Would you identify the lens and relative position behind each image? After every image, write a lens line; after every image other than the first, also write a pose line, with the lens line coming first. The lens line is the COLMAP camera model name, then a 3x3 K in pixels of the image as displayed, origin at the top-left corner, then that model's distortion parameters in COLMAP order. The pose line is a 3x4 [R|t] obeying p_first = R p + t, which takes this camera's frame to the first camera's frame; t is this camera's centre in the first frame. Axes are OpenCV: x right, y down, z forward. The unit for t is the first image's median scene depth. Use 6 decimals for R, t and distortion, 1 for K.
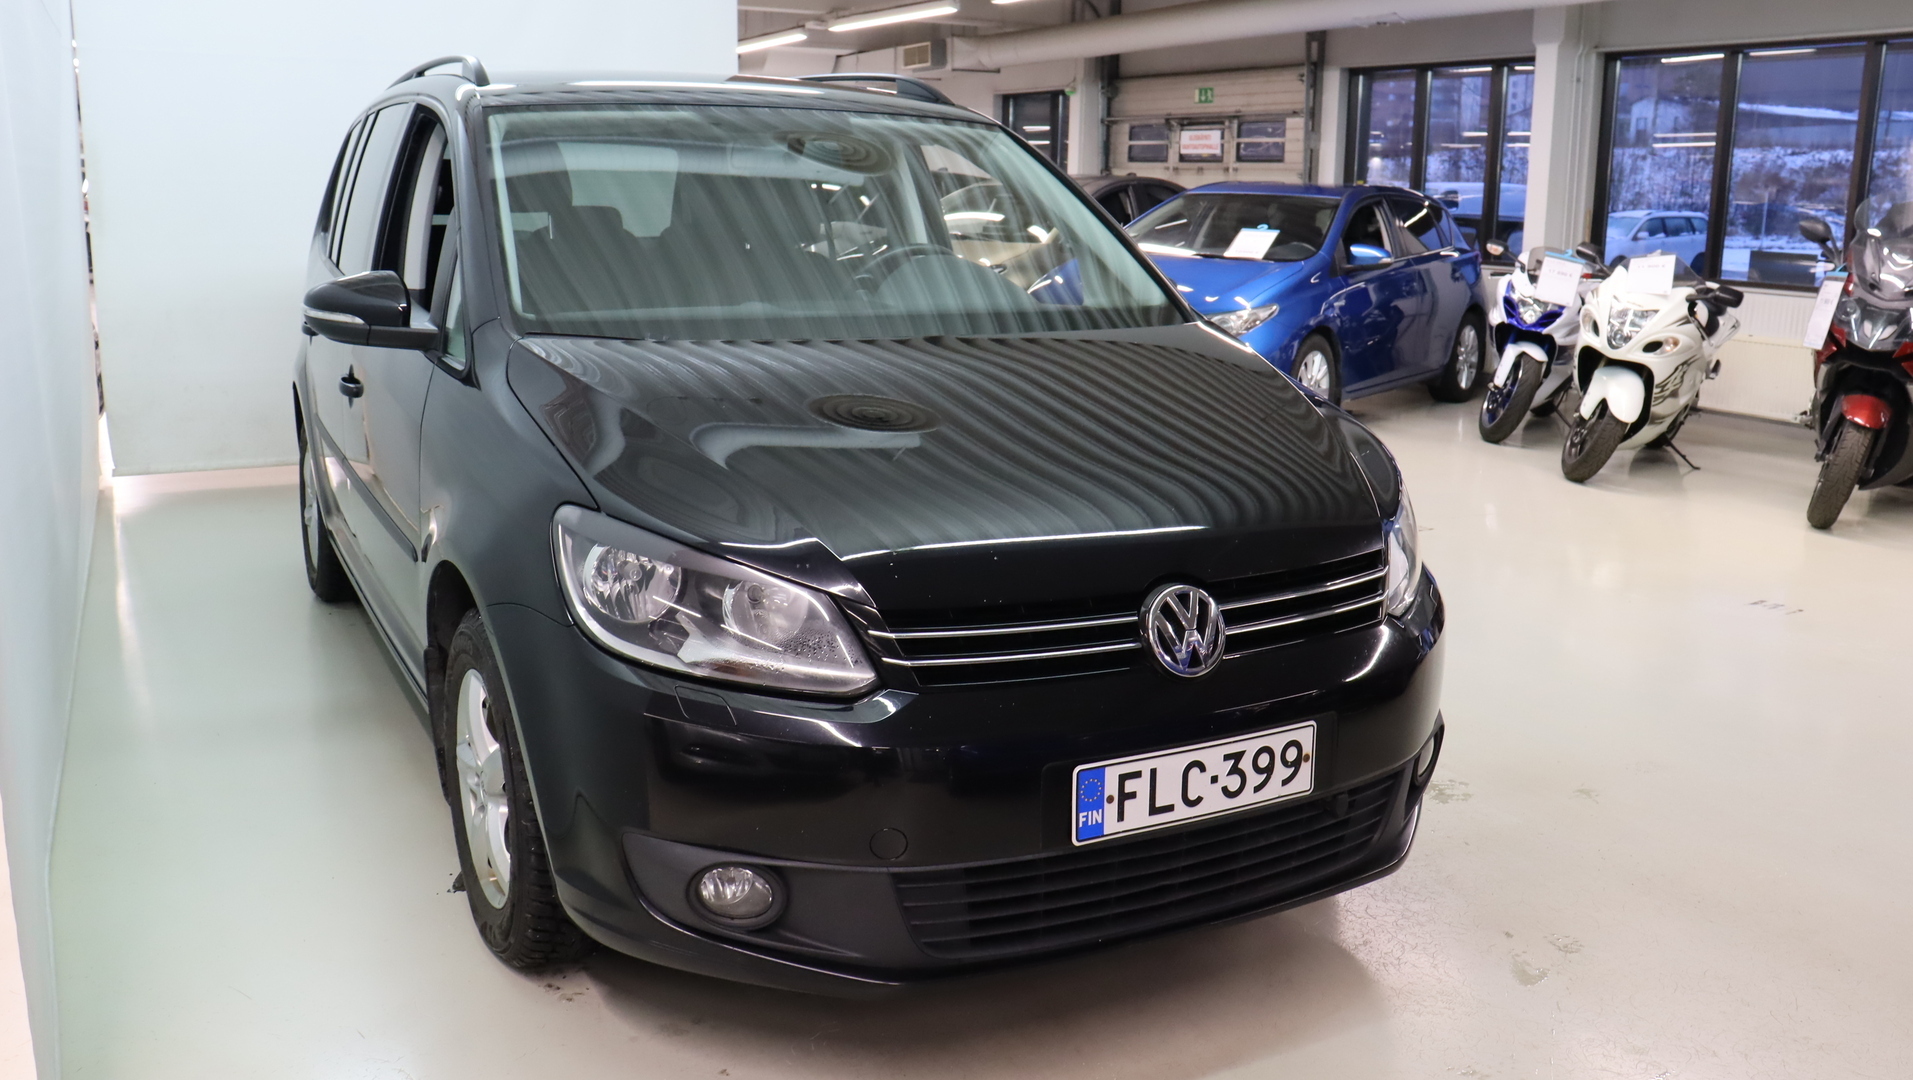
lens RADIAL K [[1589.8, 0, 968.8], [0, 1589.8, 495.3], [0, 0, 1]] dist [-0.185422, 0.165818]
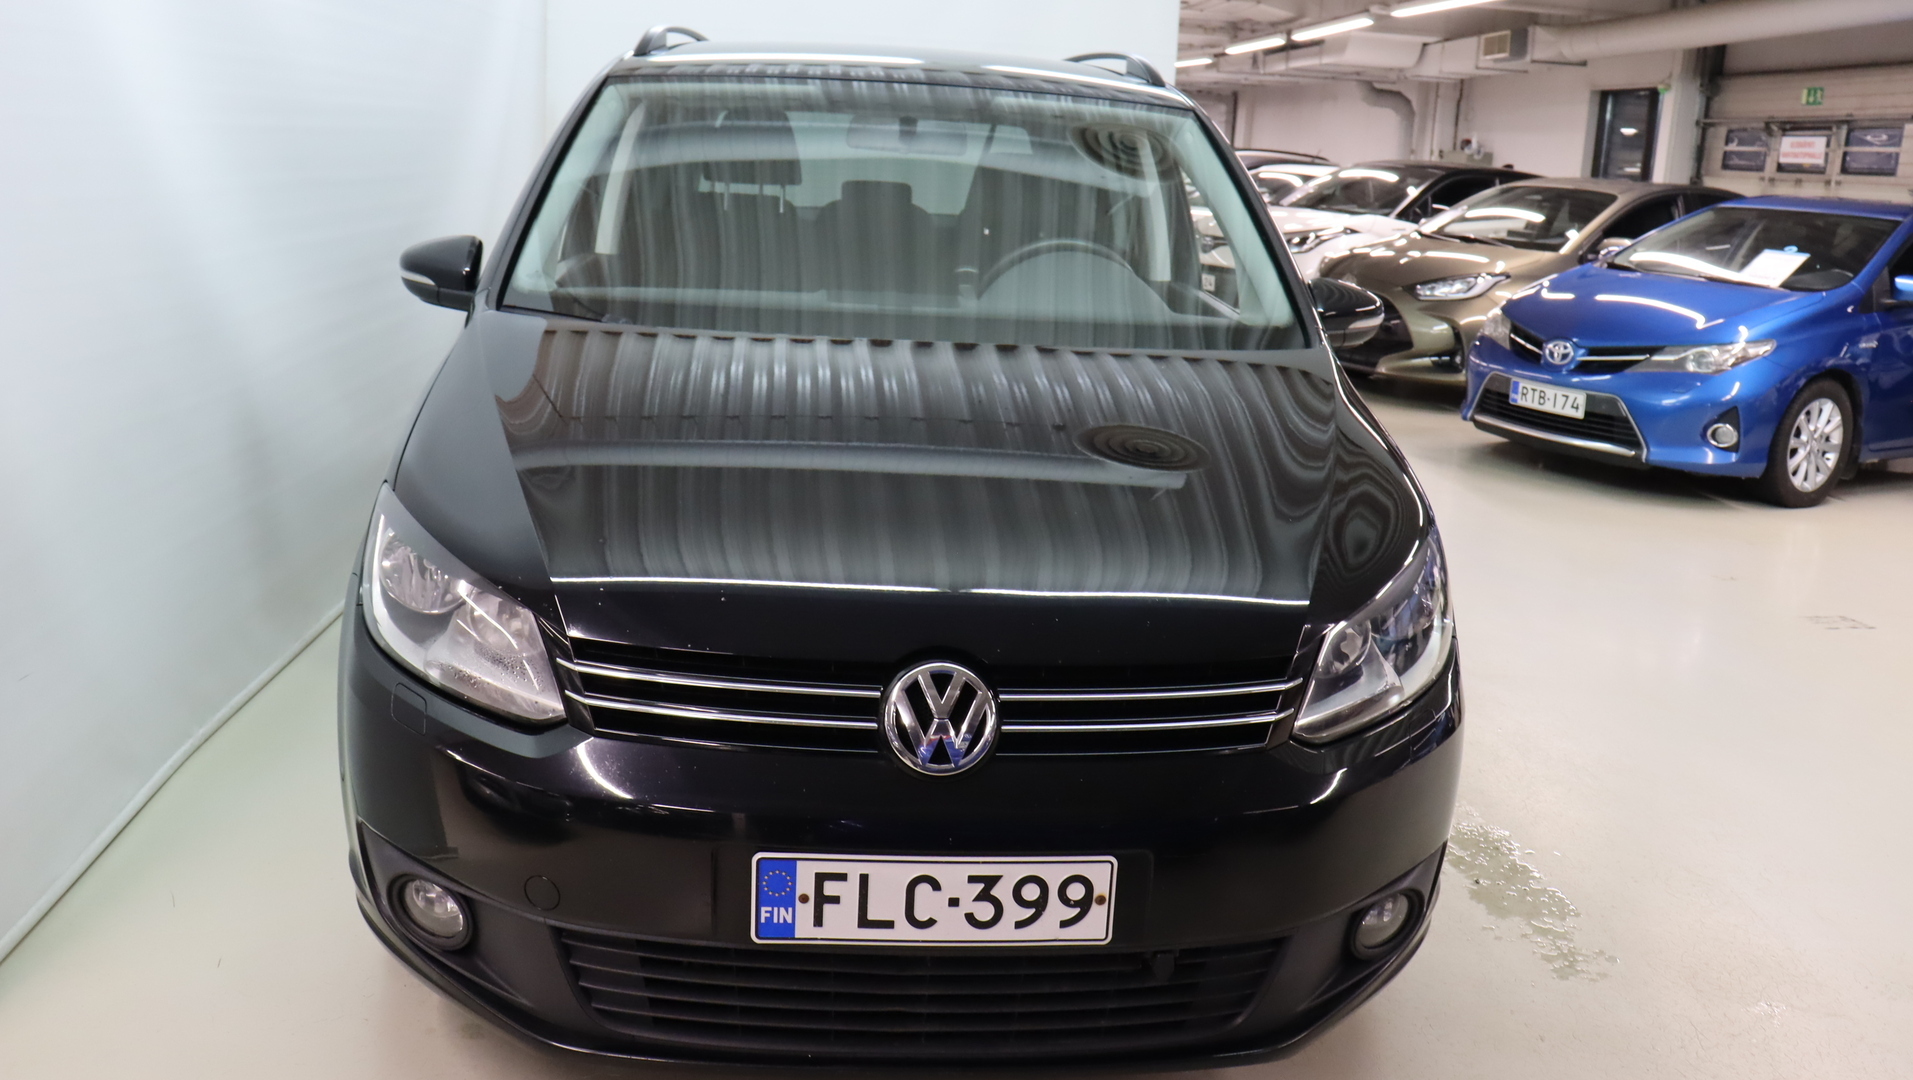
lens RADIAL K [[1589.8, 0, 968.8], [0, 1589.8, 495.3], [0, 0, 1]] dist [-0.185422, 0.165818]
pose [[0.914107, 0.111459, -0.389852, 0.444511], [-0.107864, 0.993677, 0.031177, -0.055940], [0.390862, 0.013552, 0.920350, 0.233756]]
